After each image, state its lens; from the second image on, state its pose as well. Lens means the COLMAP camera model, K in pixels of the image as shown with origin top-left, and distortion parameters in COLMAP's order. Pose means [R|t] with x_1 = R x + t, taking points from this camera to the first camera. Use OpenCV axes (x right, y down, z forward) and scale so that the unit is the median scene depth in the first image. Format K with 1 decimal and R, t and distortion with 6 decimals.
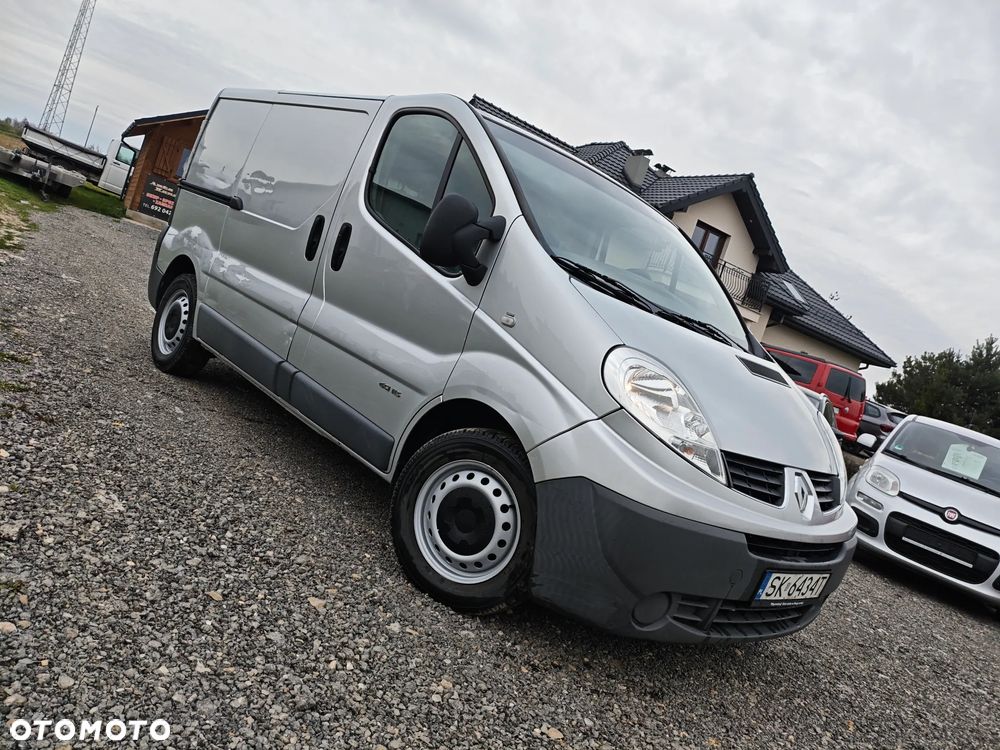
lens RADIAL K [[773.6, 0, 499.5], [0, 773.6, 380.6], [0, 0, 1]] dist [0.040040, -0.077372]
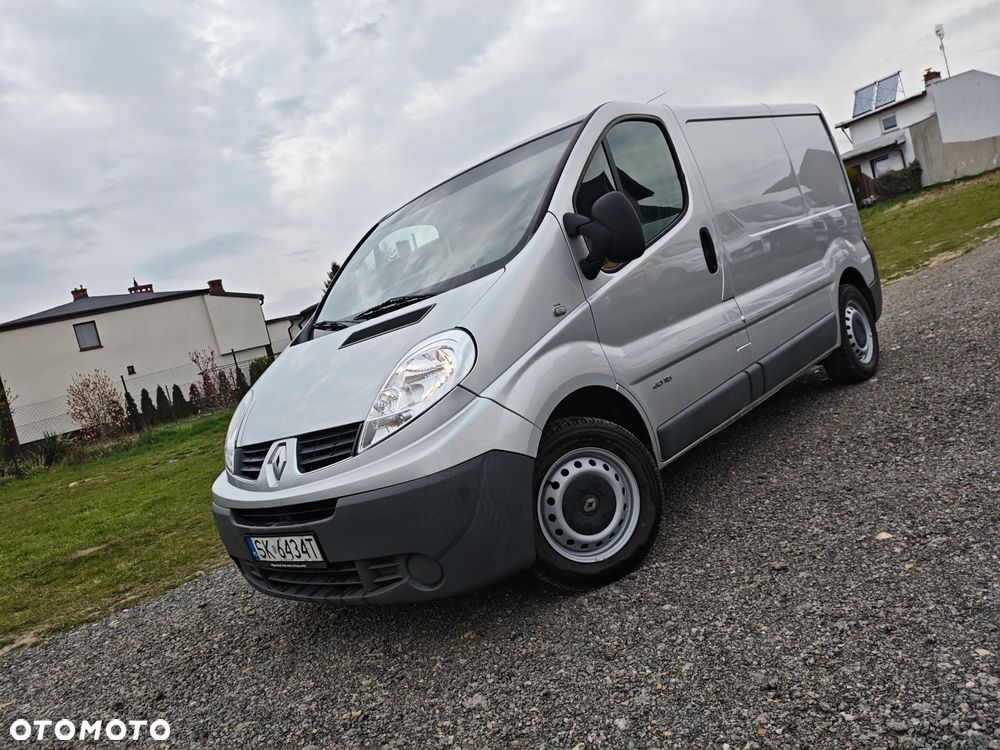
lens RADIAL K [[773.6, 0, 499.5], [0, 773.6, 380.6], [0, 0, 1]] dist [0.040040, -0.077372]
pose [[-0.002350, -0.258253, -0.966074, 1.441112], [0.209946, 0.944418, -0.252975, 0.371022], [0.977710, -0.203418, 0.052000, 1.257056]]
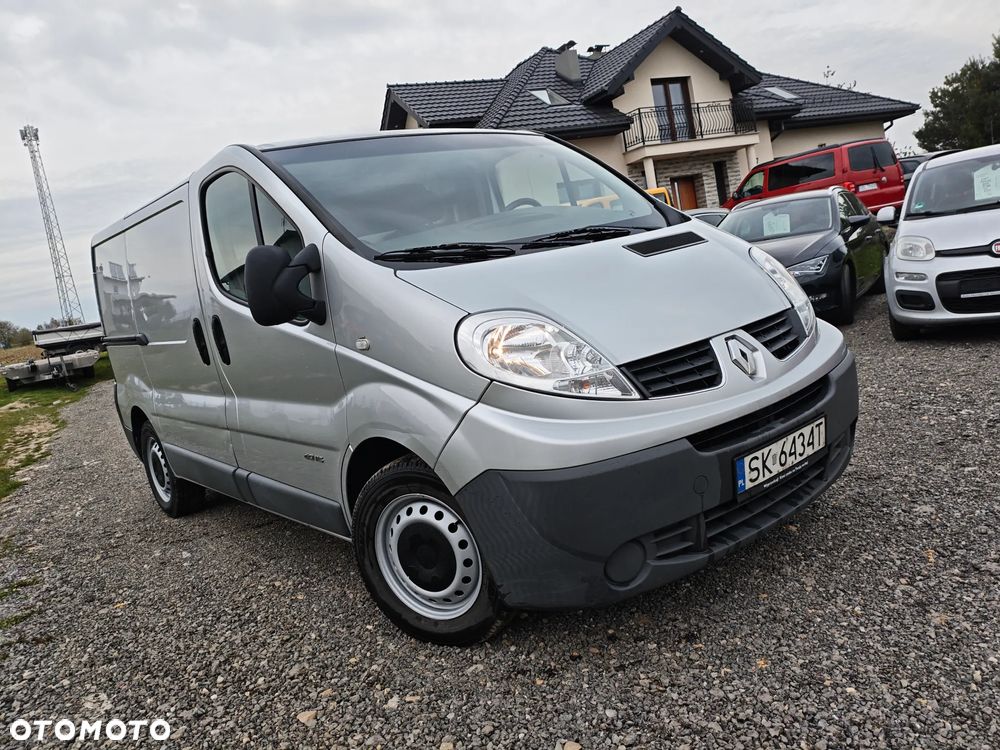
lens RADIAL K [[775.7, 0, 492.4], [0, 775.7, 369.4], [0, 0, 1]] dist [0.034009, -0.068435]
pose [[0.872115, -0.475505, -0.115370, 0.233484], [0.479764, 0.877332, 0.010696, 0.012102], [0.096132, -0.064679, 0.993265, 0.094966]]
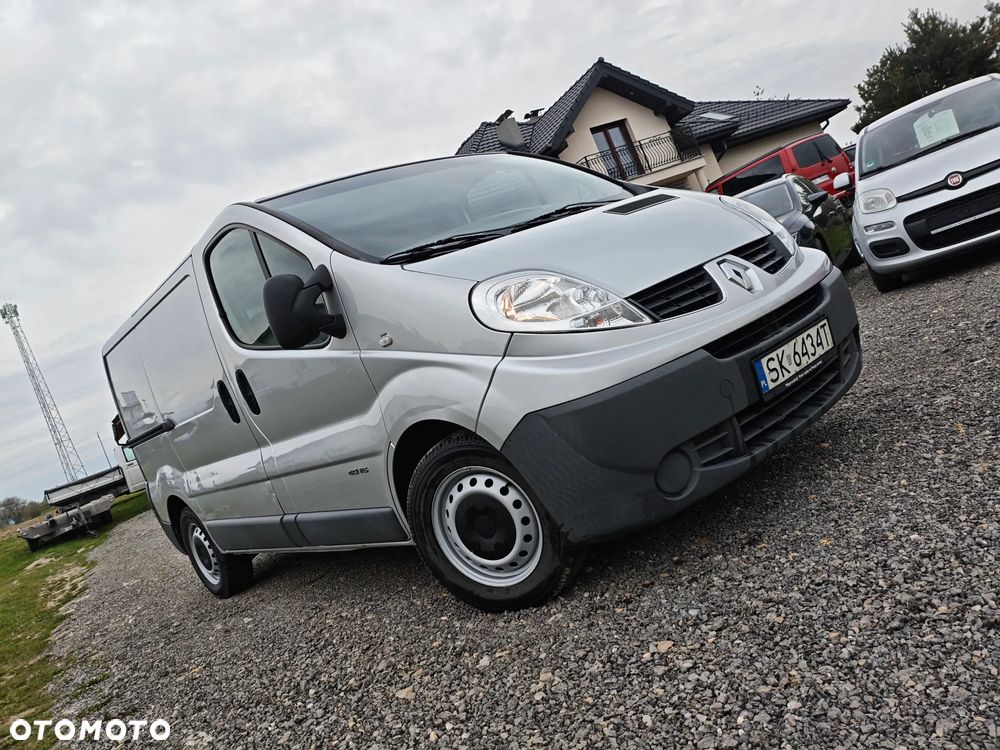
lens RADIAL K [[775.3, 0, 481.8], [0, 775.3, 368.1], [0, 0, 1]] dist [0.036671, -0.074138]
pose [[0.753053, -0.654683, -0.065585, 0.142284], [0.650128, 0.755717, -0.078900, 0.102795], [0.101218, 0.016778, 0.994723, 0.033737]]
